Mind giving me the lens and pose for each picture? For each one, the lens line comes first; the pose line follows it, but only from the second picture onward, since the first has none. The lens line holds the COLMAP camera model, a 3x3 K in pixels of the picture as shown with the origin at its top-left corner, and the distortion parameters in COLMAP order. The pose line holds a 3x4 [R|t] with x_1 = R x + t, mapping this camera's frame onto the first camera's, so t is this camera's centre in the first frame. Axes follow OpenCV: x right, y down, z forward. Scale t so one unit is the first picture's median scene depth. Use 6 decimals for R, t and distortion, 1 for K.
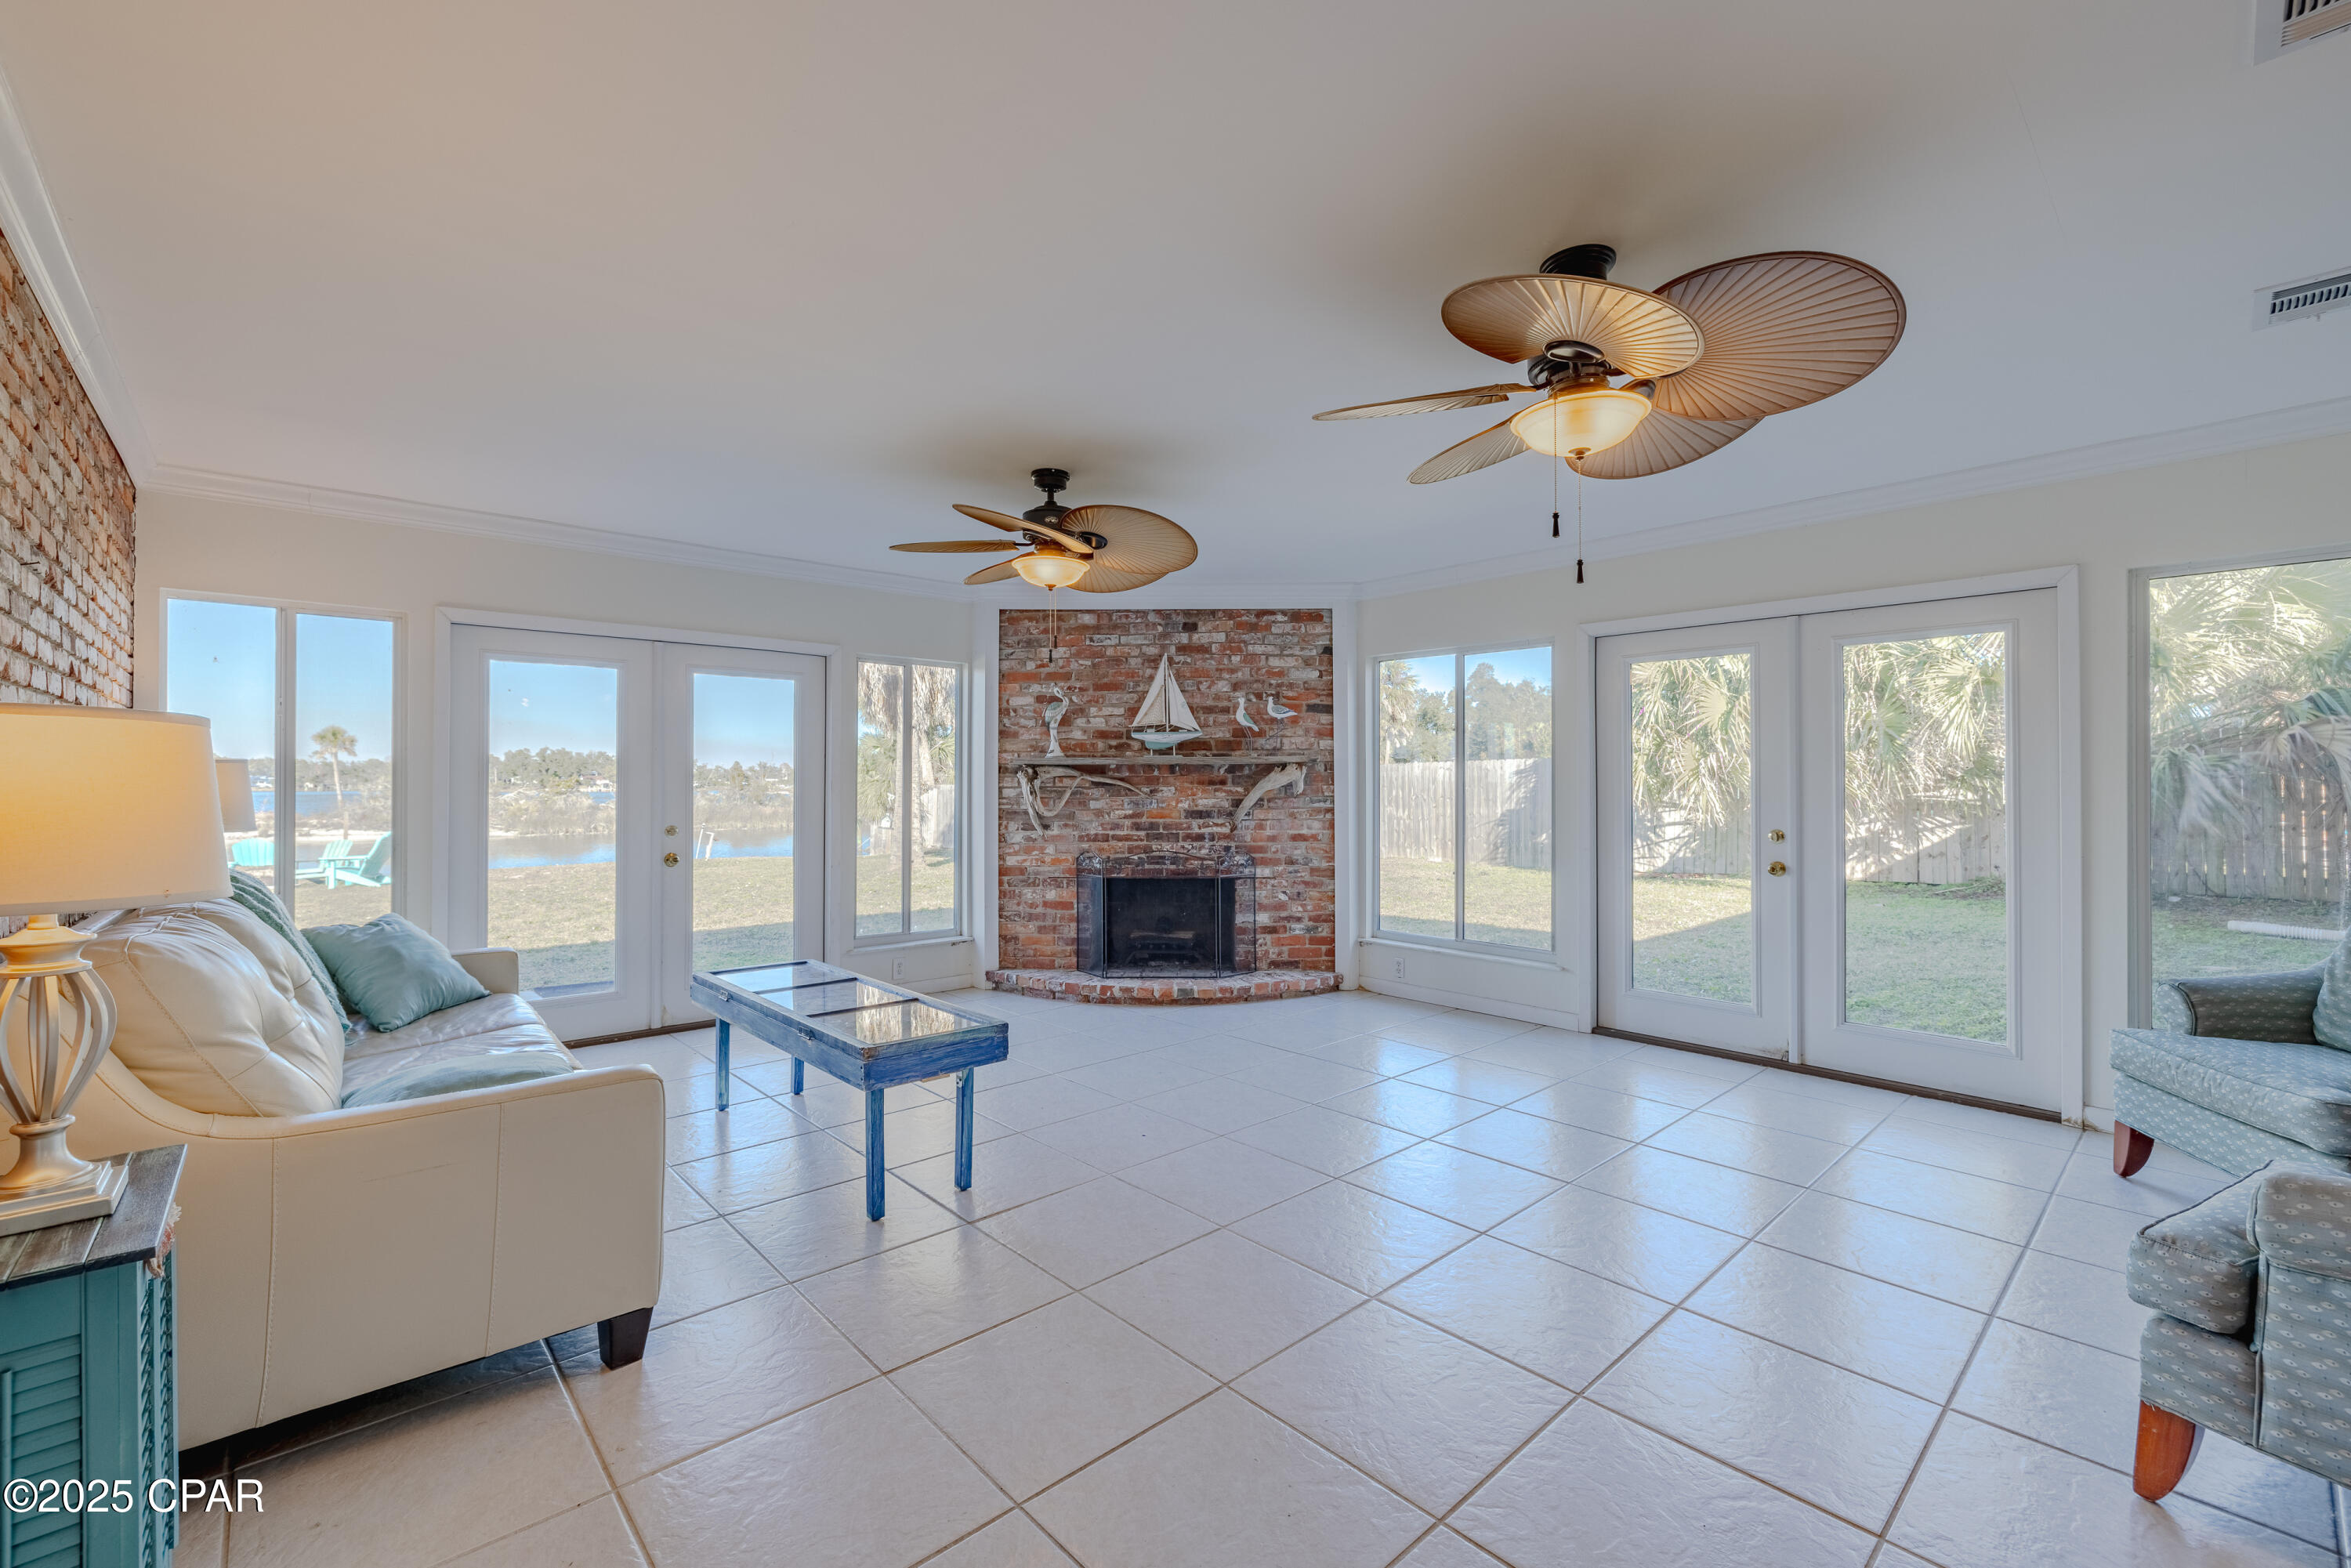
lens RADIAL K [[987.2, 0, 1153.1], [0, 987.2, 773.2], [0, 0, 1]] dist [0.000358, -0.000870]
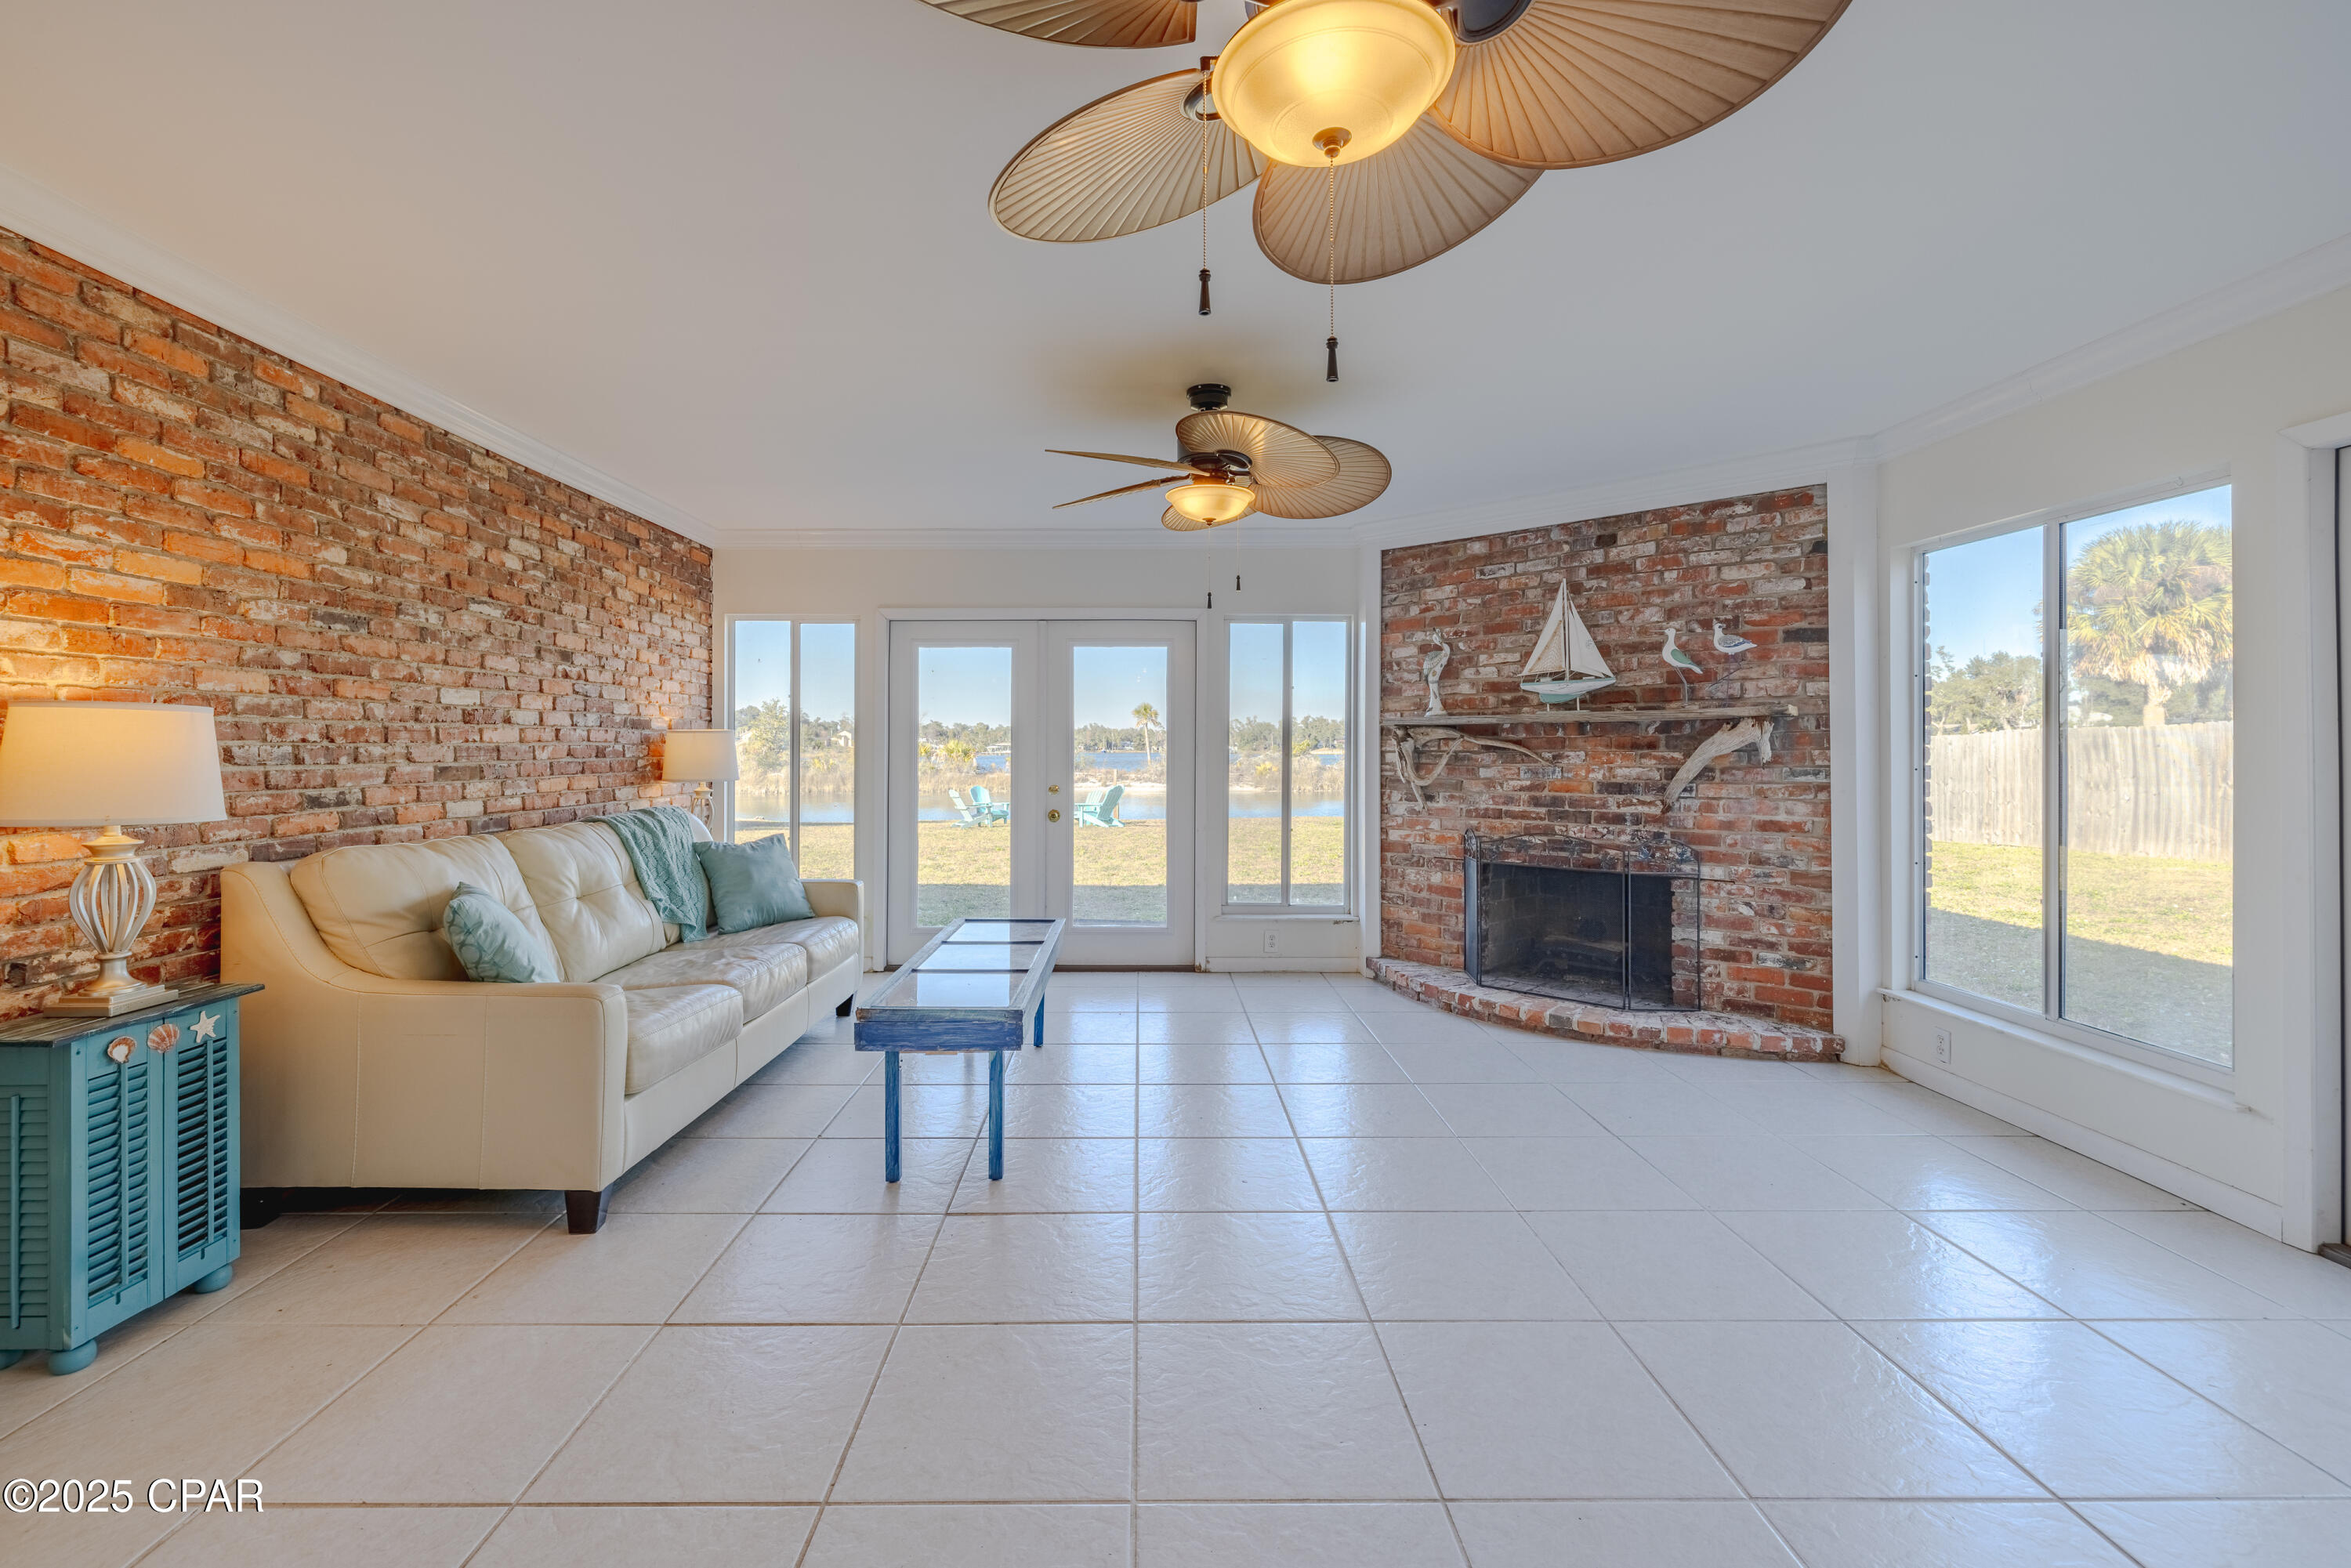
lens RADIAL K [[987.2, 0, 1137.8], [0, 987.2, 738.0], [0, 0, 1]] dist [0.000358, -0.000870]
pose [[0.748006, -0.006332, -0.663662, 0.271562], [0.007131, 0.999973, -0.001504, 0.002072], [0.663654, -0.003607, 0.748031, 0.196050]]
